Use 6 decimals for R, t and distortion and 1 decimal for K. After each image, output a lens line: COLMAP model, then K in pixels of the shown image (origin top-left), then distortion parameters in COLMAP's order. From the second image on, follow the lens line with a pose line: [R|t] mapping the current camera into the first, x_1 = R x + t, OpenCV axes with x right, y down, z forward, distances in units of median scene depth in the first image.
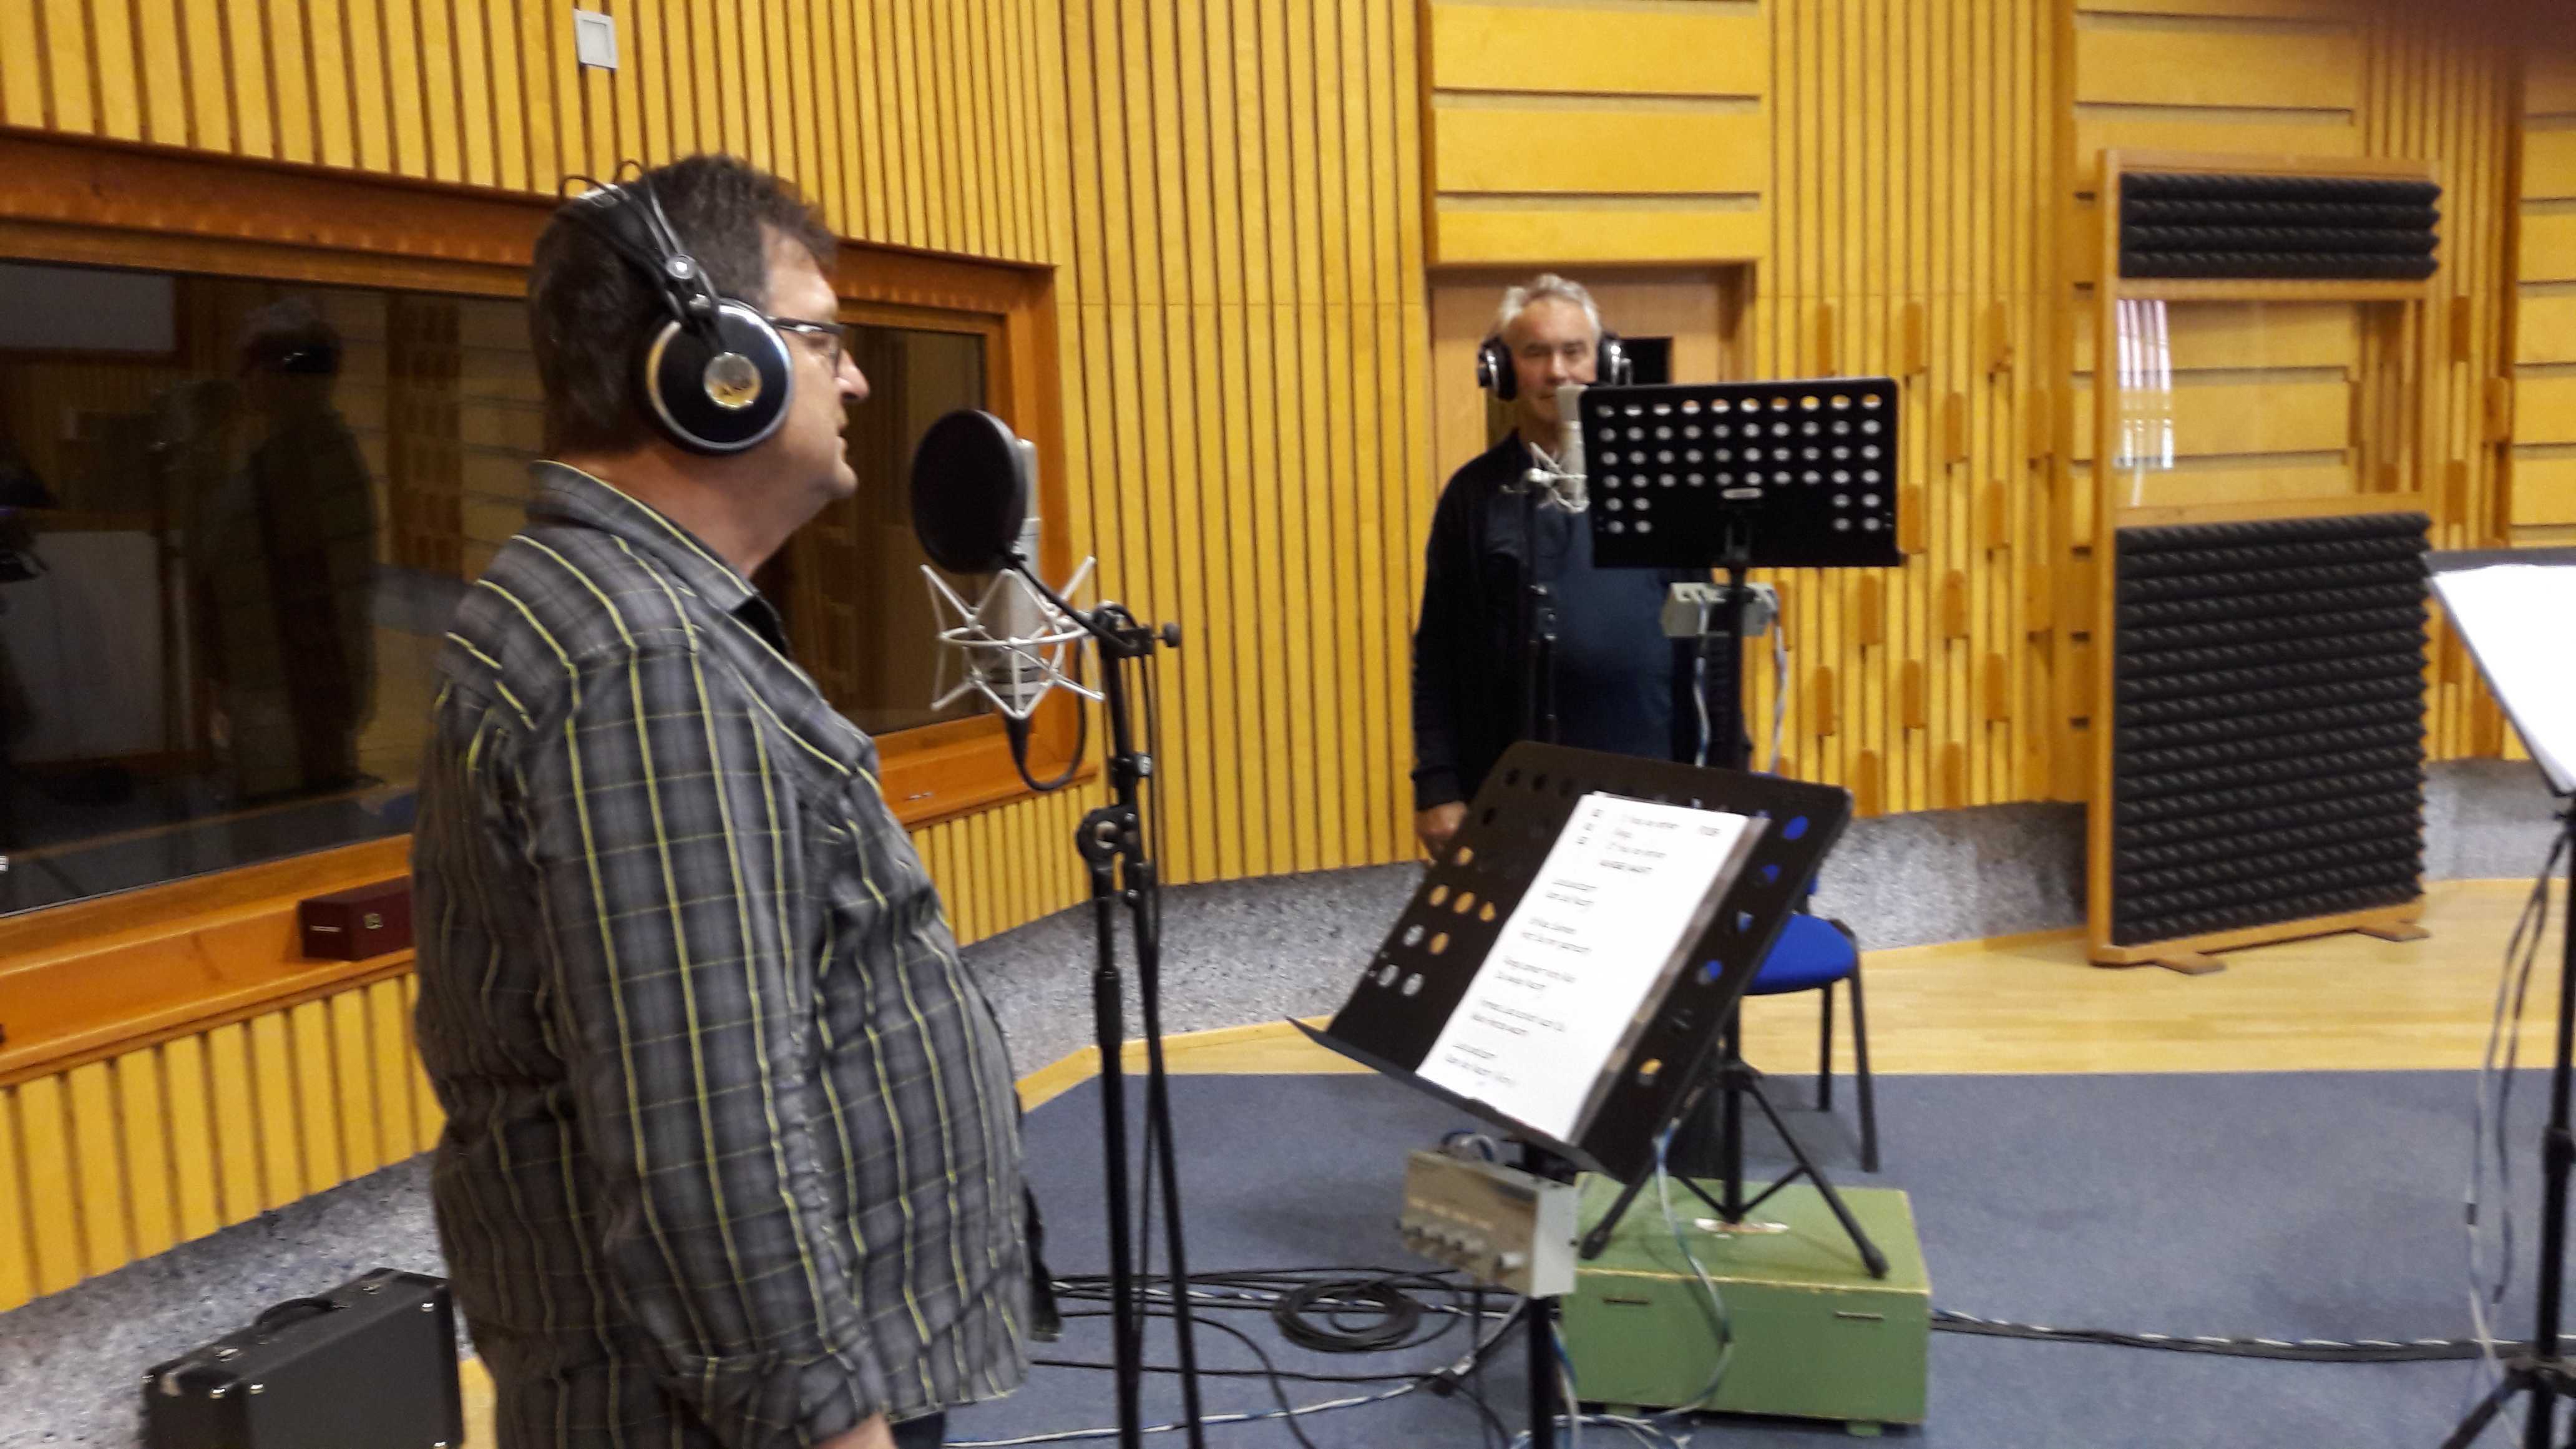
lens RADIAL K [[2089.6, 0, 1363.8], [0, 2089.6, 727.2], [0, 0, 1]] dist [0.141923, -0.315335]
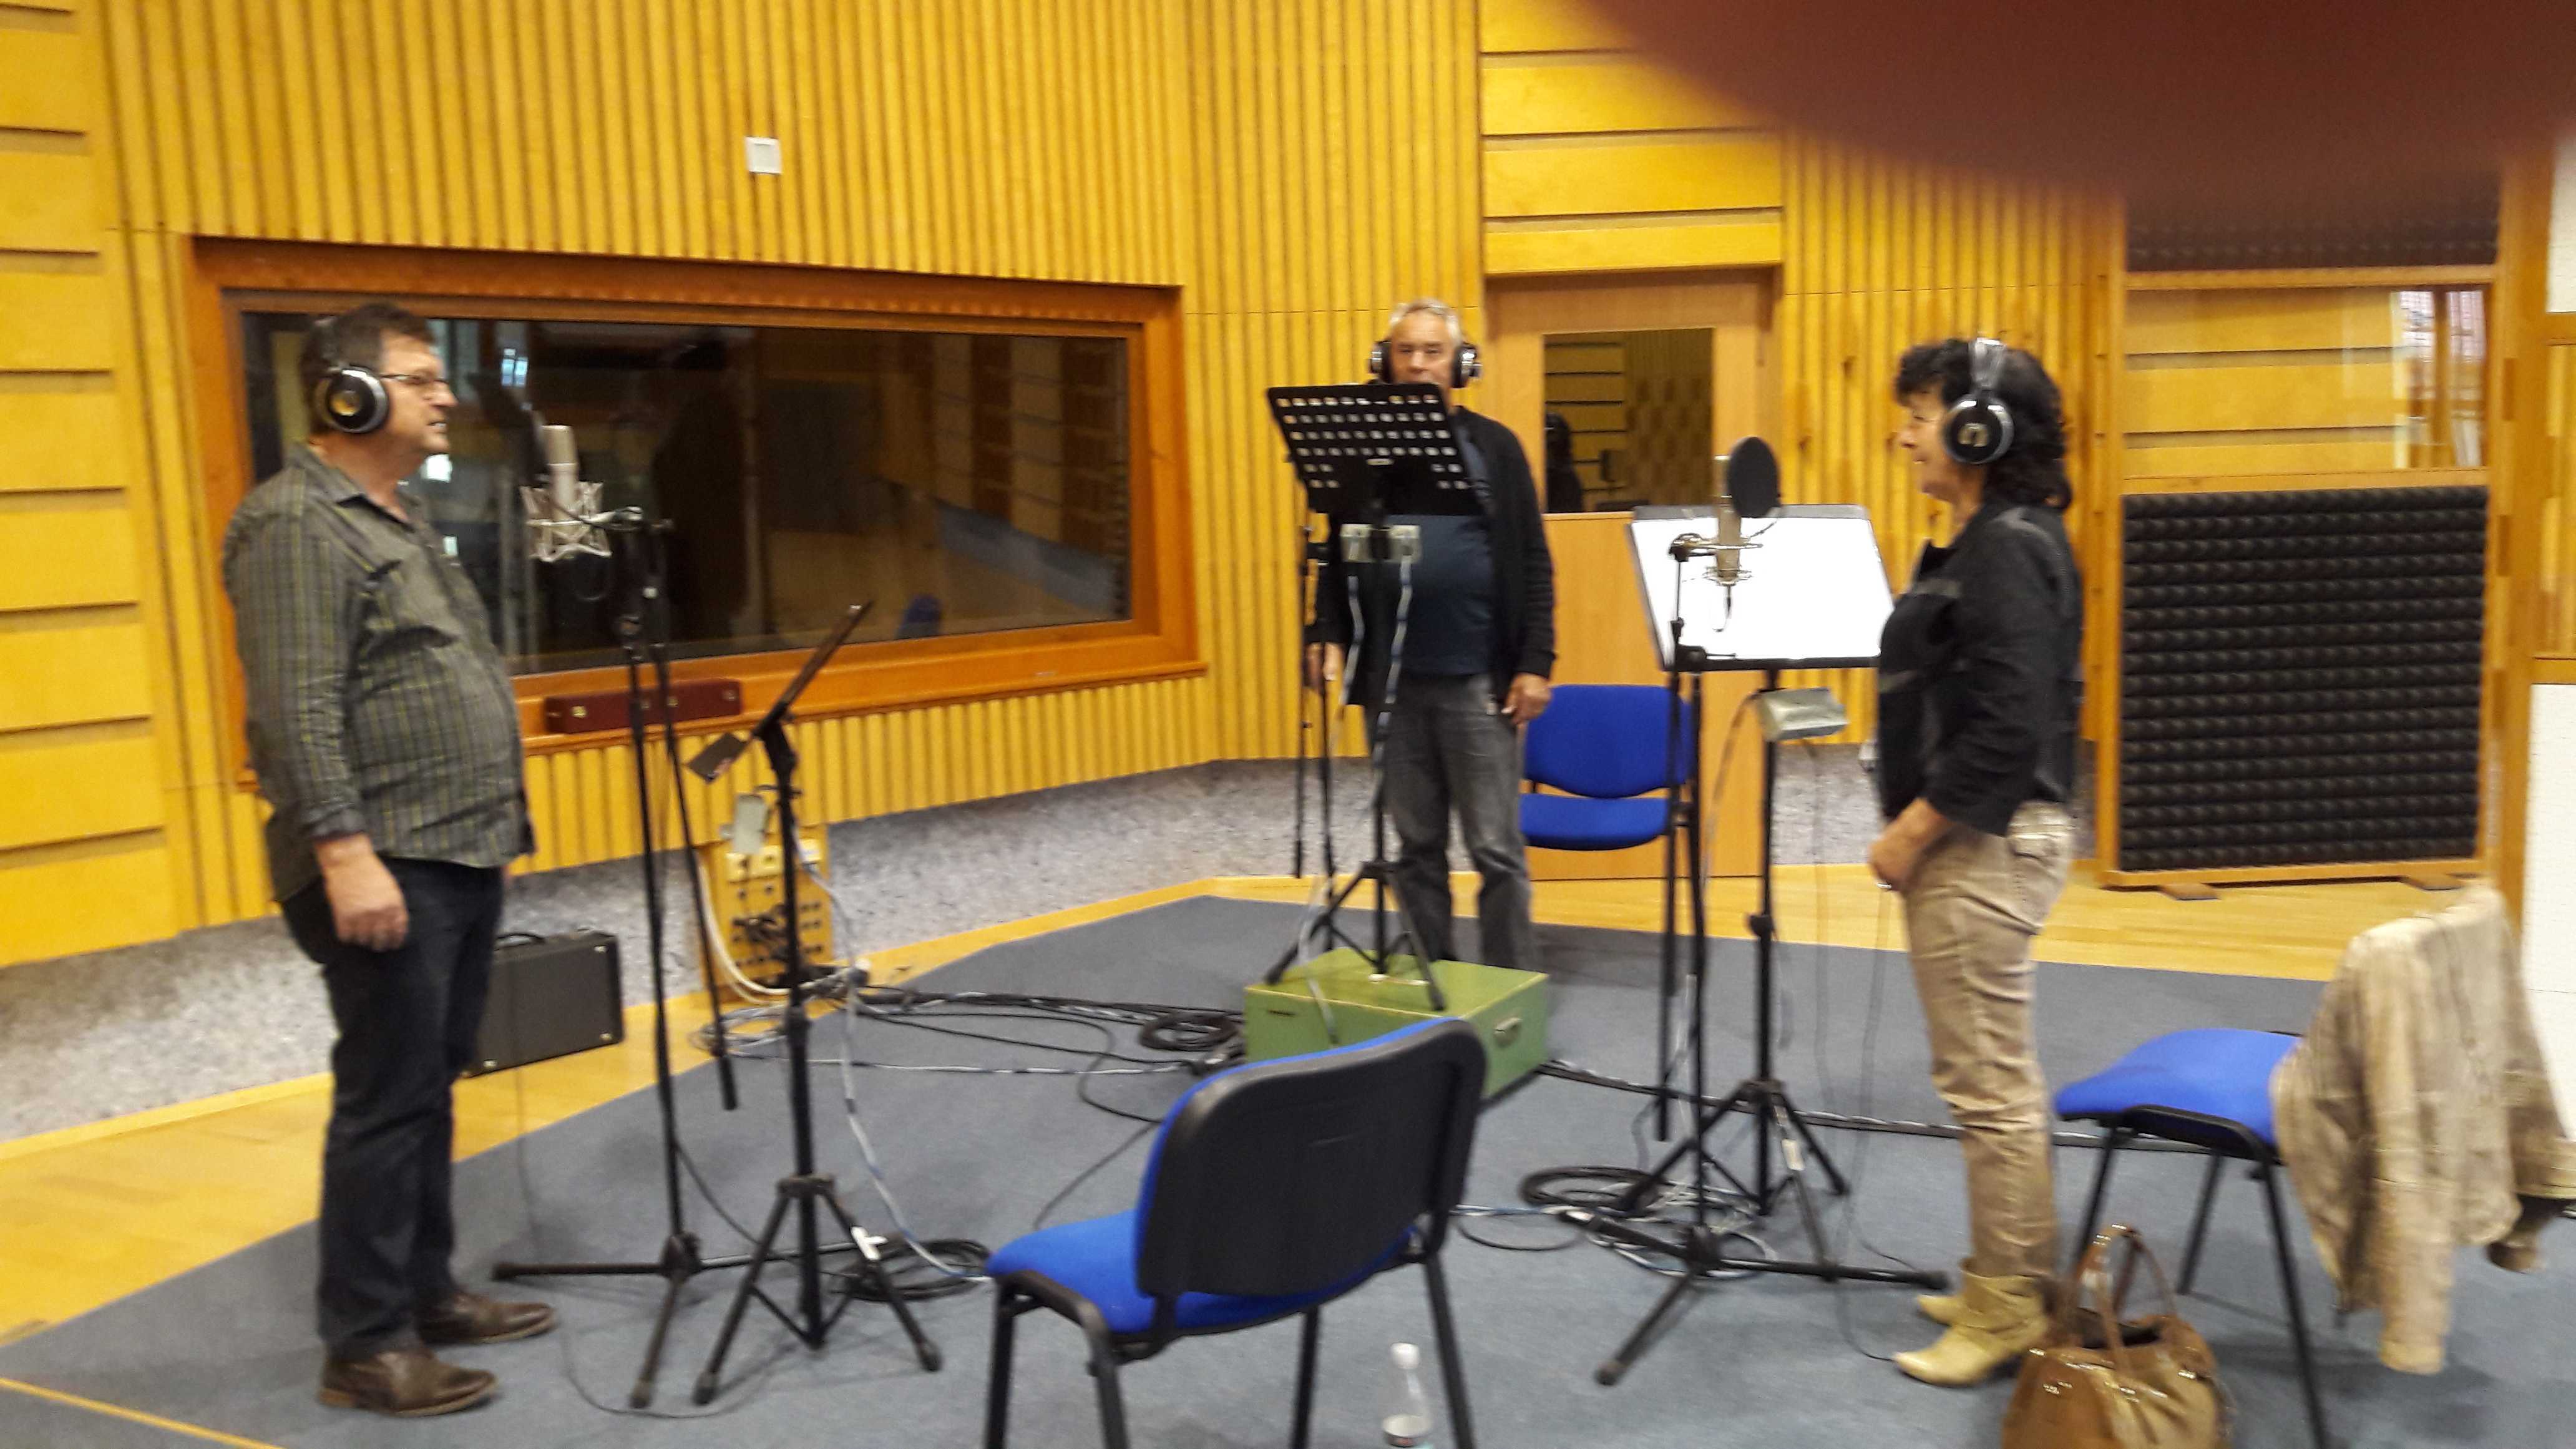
lens RADIAL K [[2144.9, 0, 1393.8], [0, 2144.9, 725.8], [0, 0, 1]] dist [0.144566, -0.251033]
pose [[0.940604, 0.051940, -0.335509, 0.684244], [-0.046953, 0.998633, 0.022965, 0.033954], [0.336243, -0.005848, 0.941757, -0.371774]]
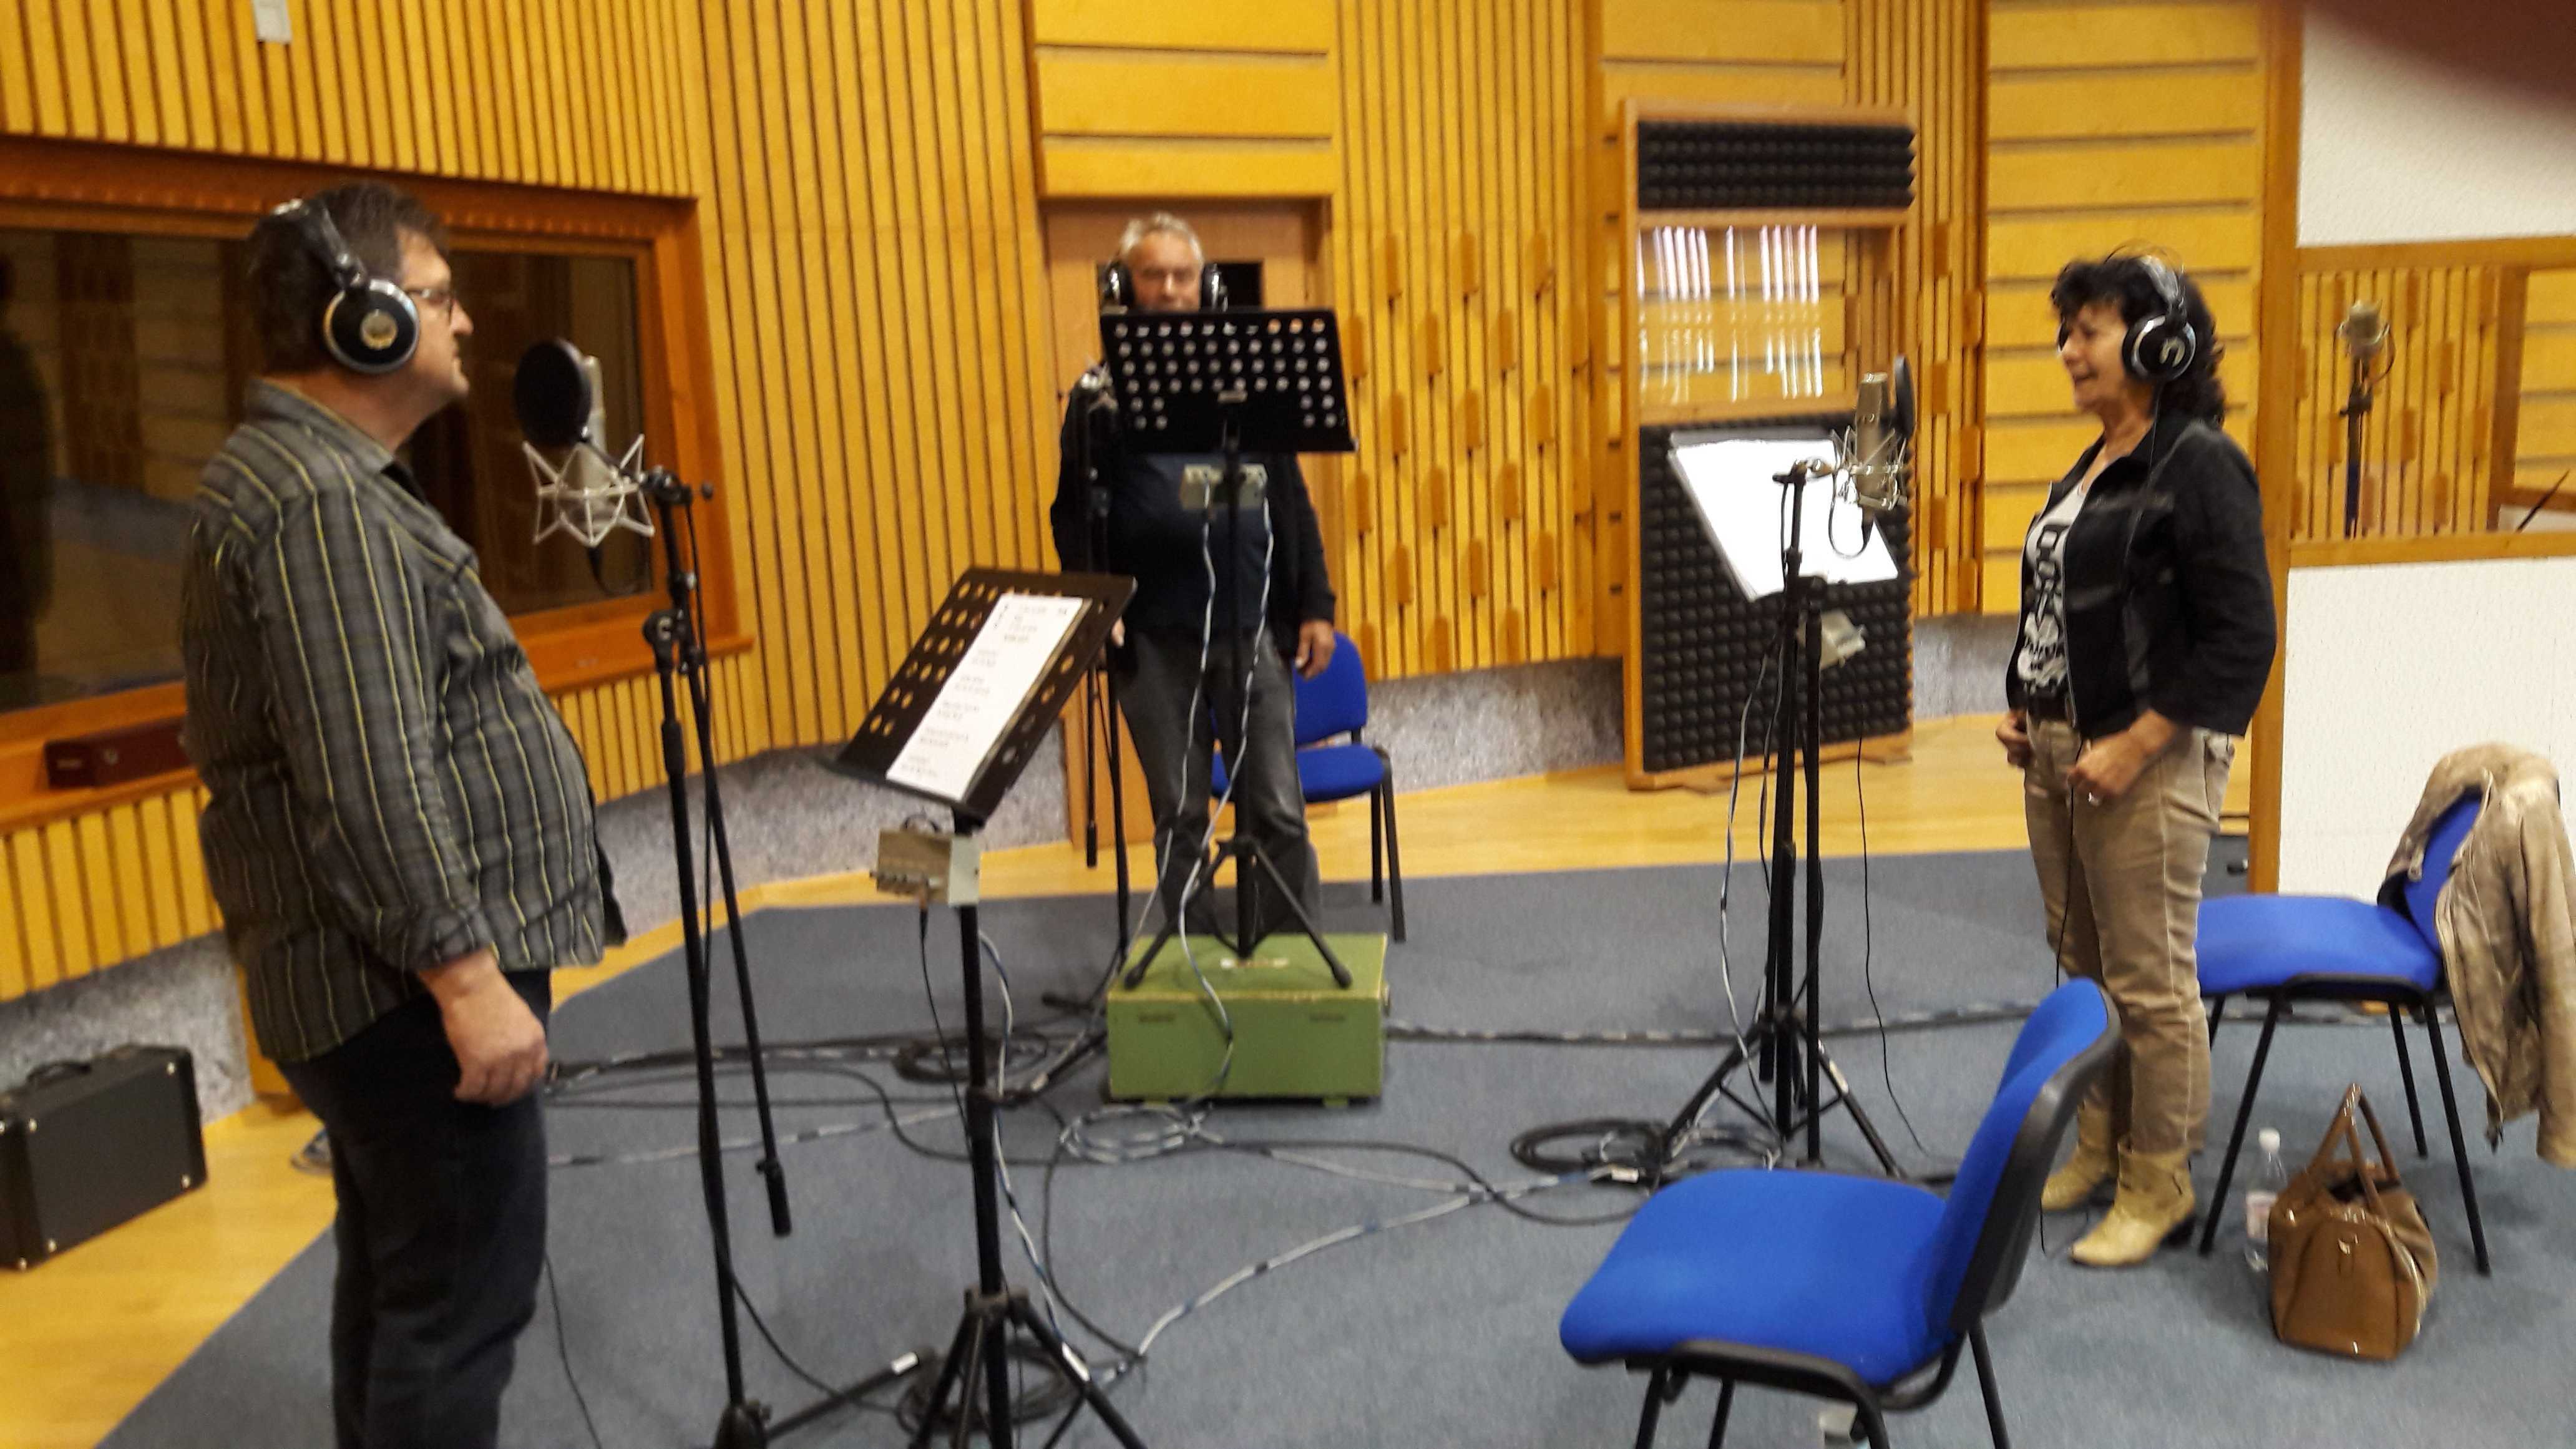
lens RADIAL K [[2105.8, 0, 1379.3], [0, 2105.8, 709.8], [0, 0, 1]] dist [0.123343, -0.244848]
pose [[0.992196, -0.025256, 0.122104, 0.105971], [0.020791, 0.999073, 0.037700, 0.033443], [-0.122943, -0.034867, 0.991801, -0.298555]]
